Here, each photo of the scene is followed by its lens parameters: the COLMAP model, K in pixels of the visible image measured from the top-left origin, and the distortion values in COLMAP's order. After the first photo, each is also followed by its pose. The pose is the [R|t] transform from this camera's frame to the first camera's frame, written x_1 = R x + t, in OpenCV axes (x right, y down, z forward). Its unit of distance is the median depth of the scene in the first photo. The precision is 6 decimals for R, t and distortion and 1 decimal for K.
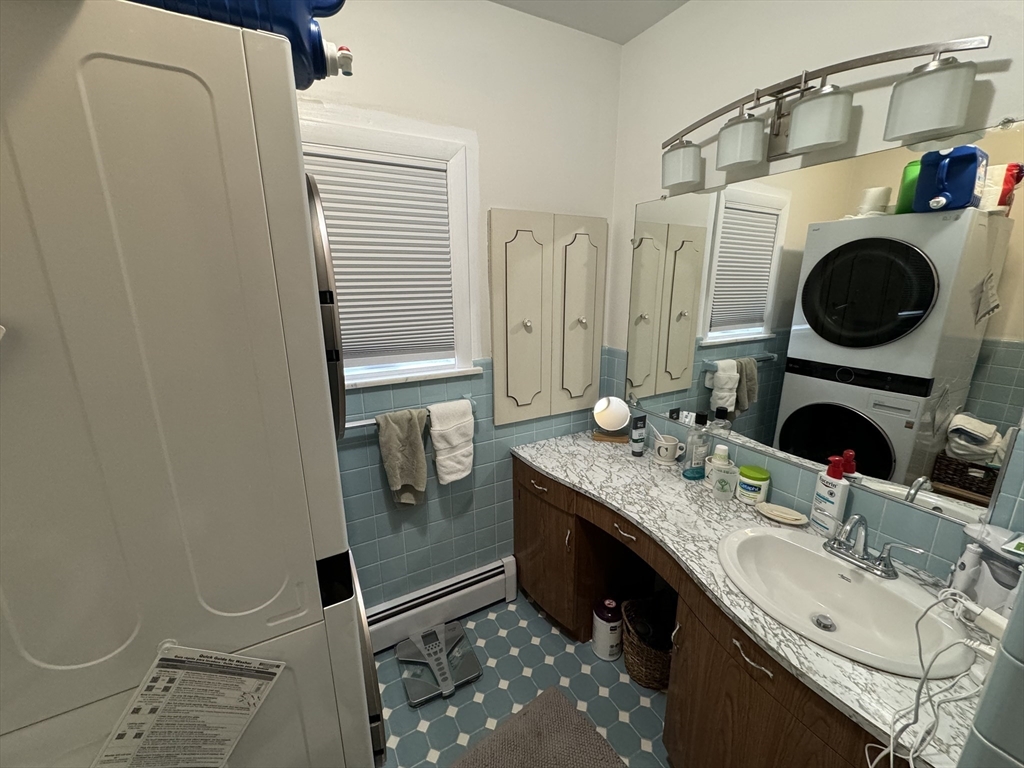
lens RADIAL K [[408.7, 0, 512.3], [0, 408.7, 384.2], [0, 0, 1]] dist [-0.001497, 0.000778]
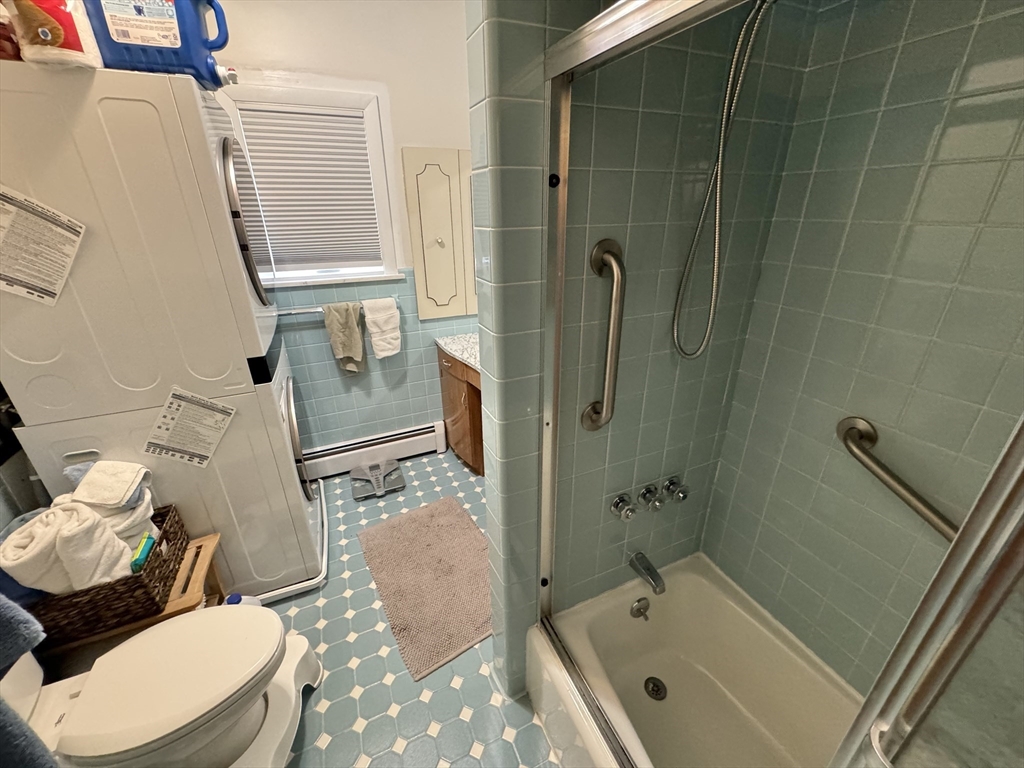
lens RADIAL K [[408.7, 0, 512.8], [0, 408.7, 383.4], [0, 0, 1]] dist [-0.001497, 0.000778]
pose [[0.996970, 0.030952, -0.071366, 0.406566], [-0.019096, 0.986739, 0.161186, 0.094498], [0.075409, -0.159335, 0.984340, -0.366452]]
